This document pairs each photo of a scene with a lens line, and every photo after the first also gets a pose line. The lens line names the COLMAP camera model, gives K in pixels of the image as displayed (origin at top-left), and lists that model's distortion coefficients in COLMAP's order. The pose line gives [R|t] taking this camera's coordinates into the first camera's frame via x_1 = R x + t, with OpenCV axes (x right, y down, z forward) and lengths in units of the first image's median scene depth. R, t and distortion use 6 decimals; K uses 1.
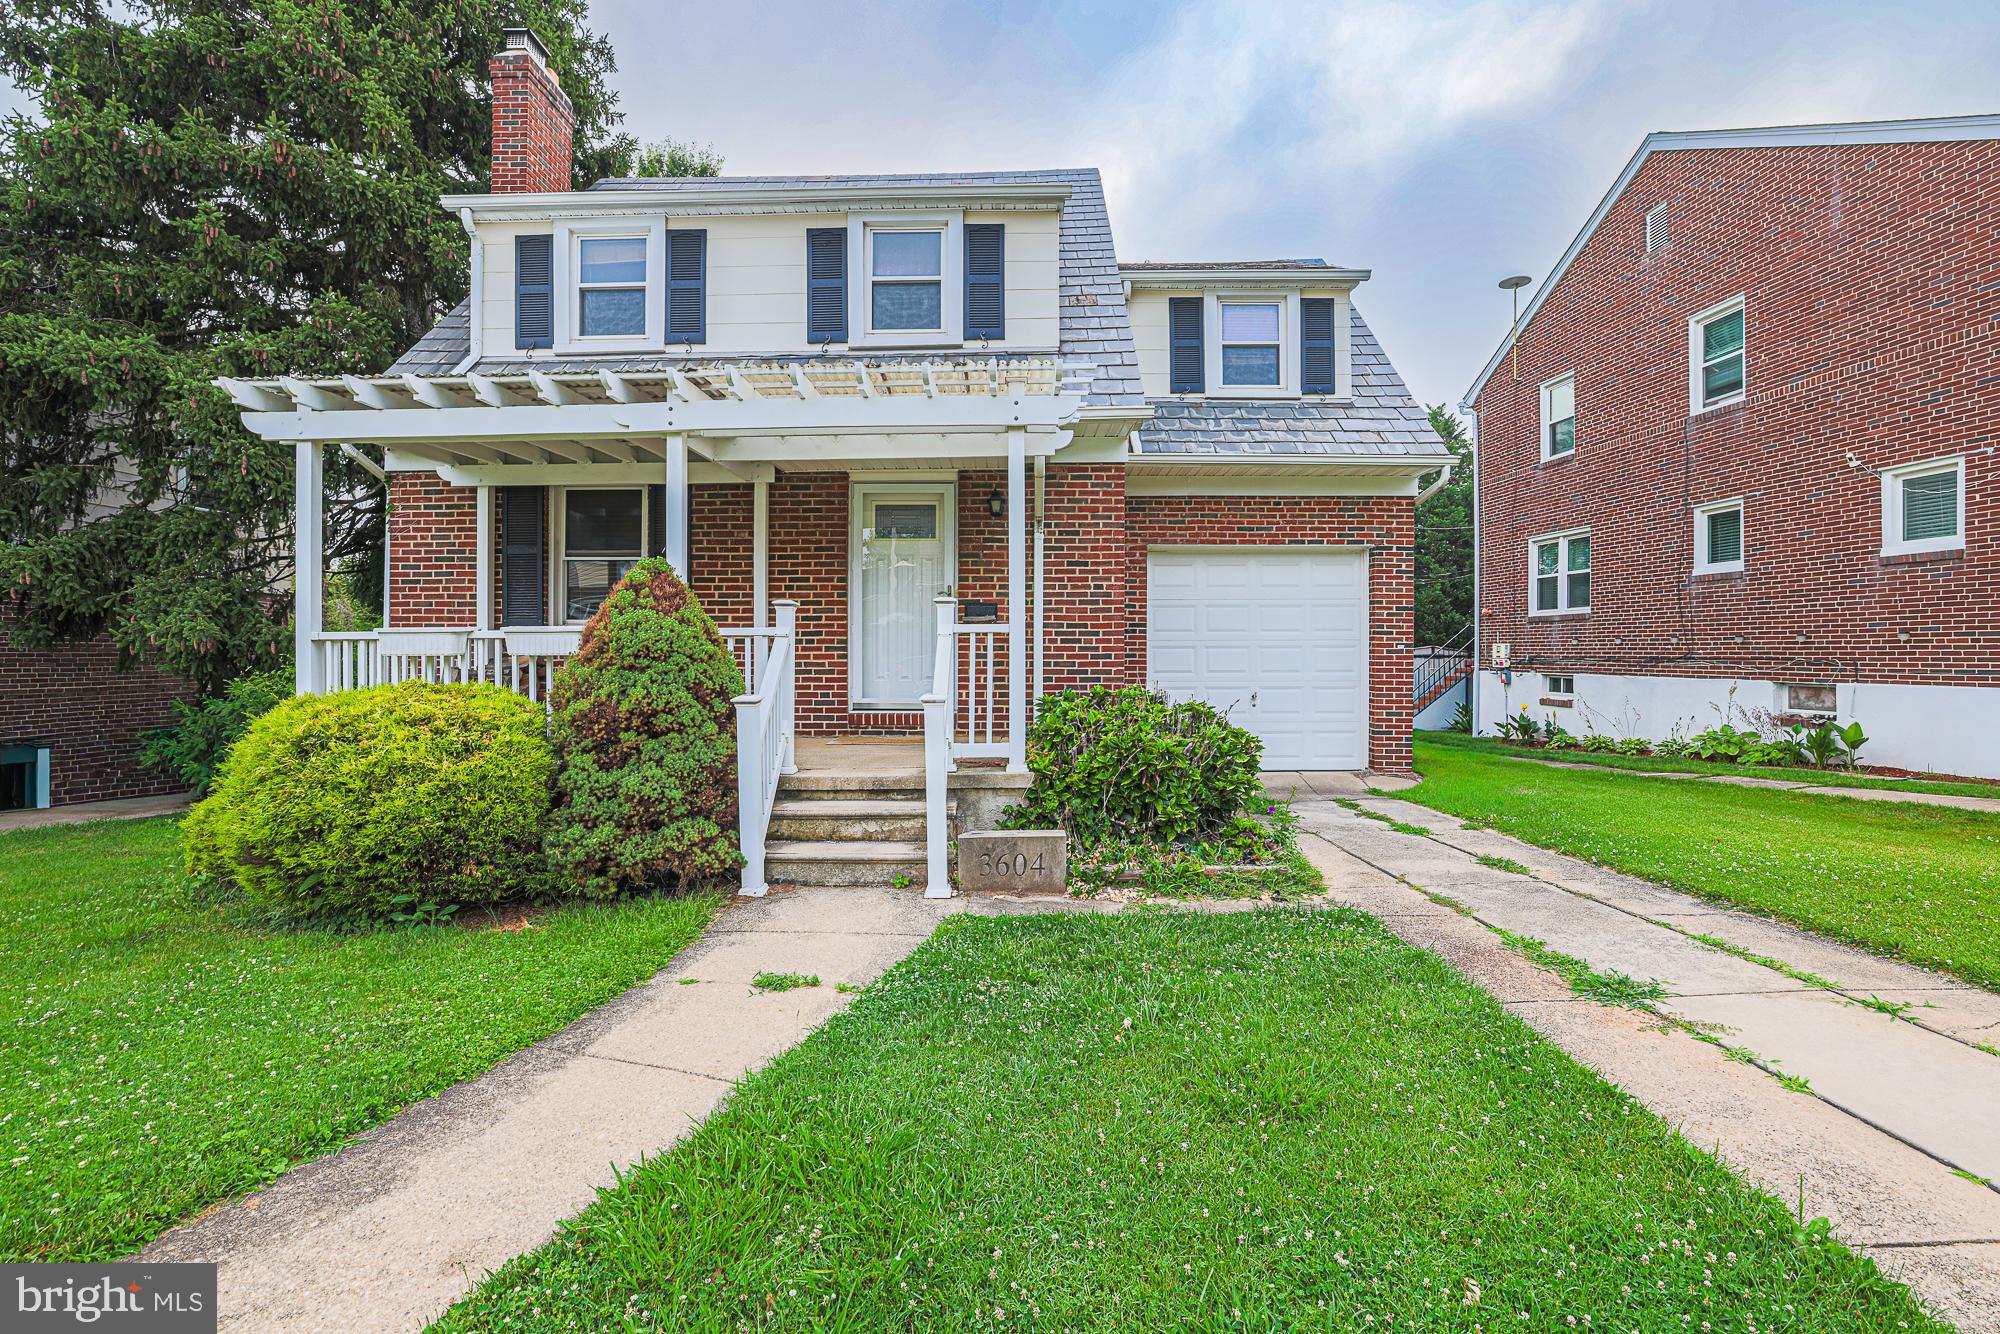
lens RADIAL K [[874.9, 0, 979.9], [0, 874.9, 651.6], [0, 0, 1]] dist [-0.044260, 0.017750]
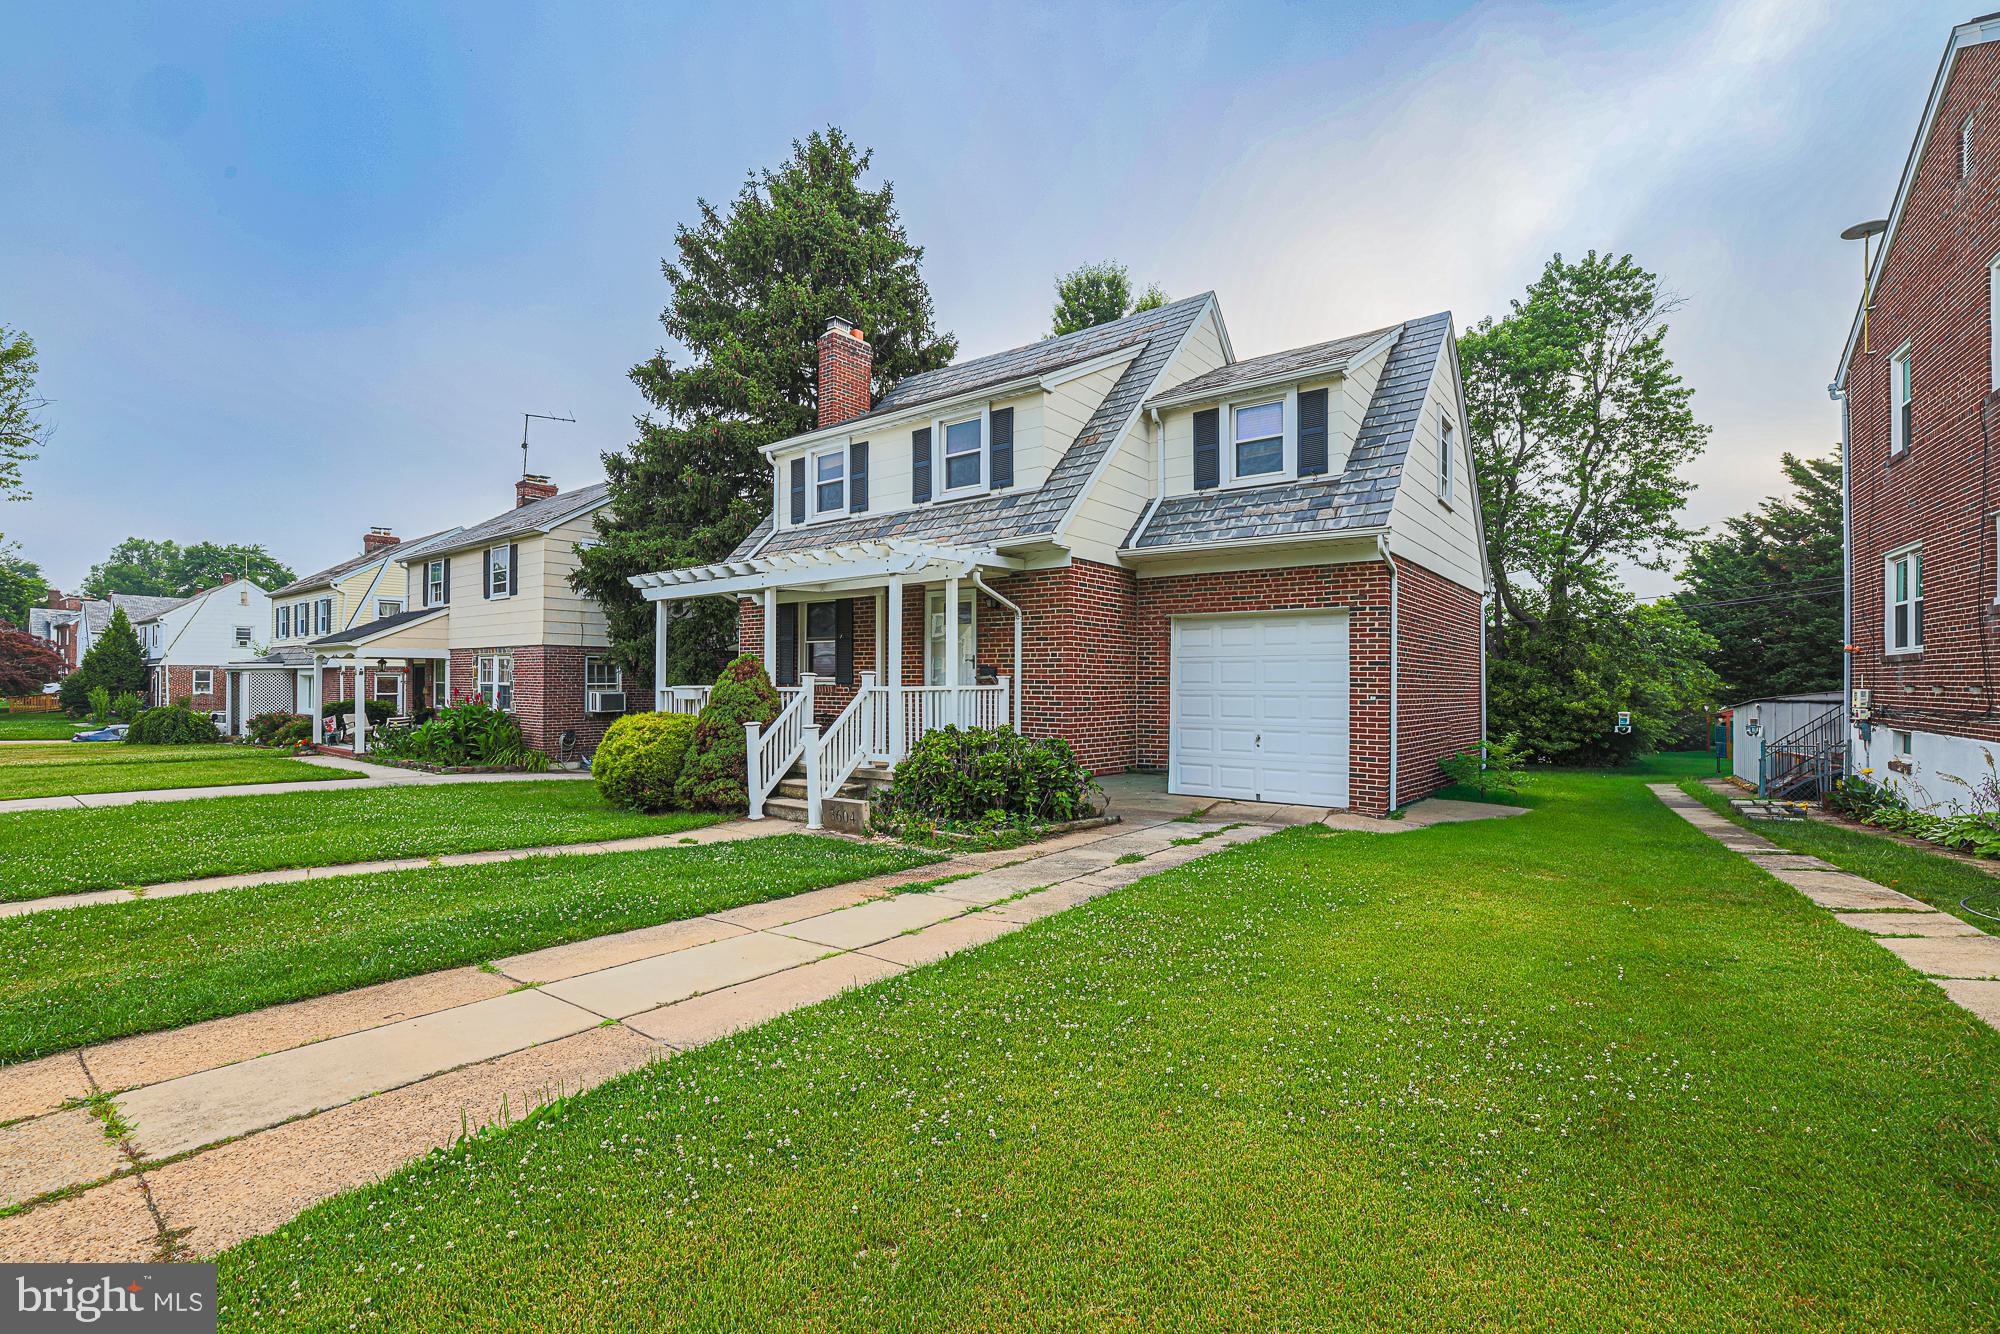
lens RADIAL K [[882.6, 0, 985.9], [0, 882.6, 664.7], [0, 0, 1]] dist [-0.046990, 0.018397]
pose [[0.799336, -0.007039, -0.600843, 0.763014], [-0.003094, 0.999870, -0.015831, -0.029240], [0.600876, 0.014513, 0.799210, -0.181070]]
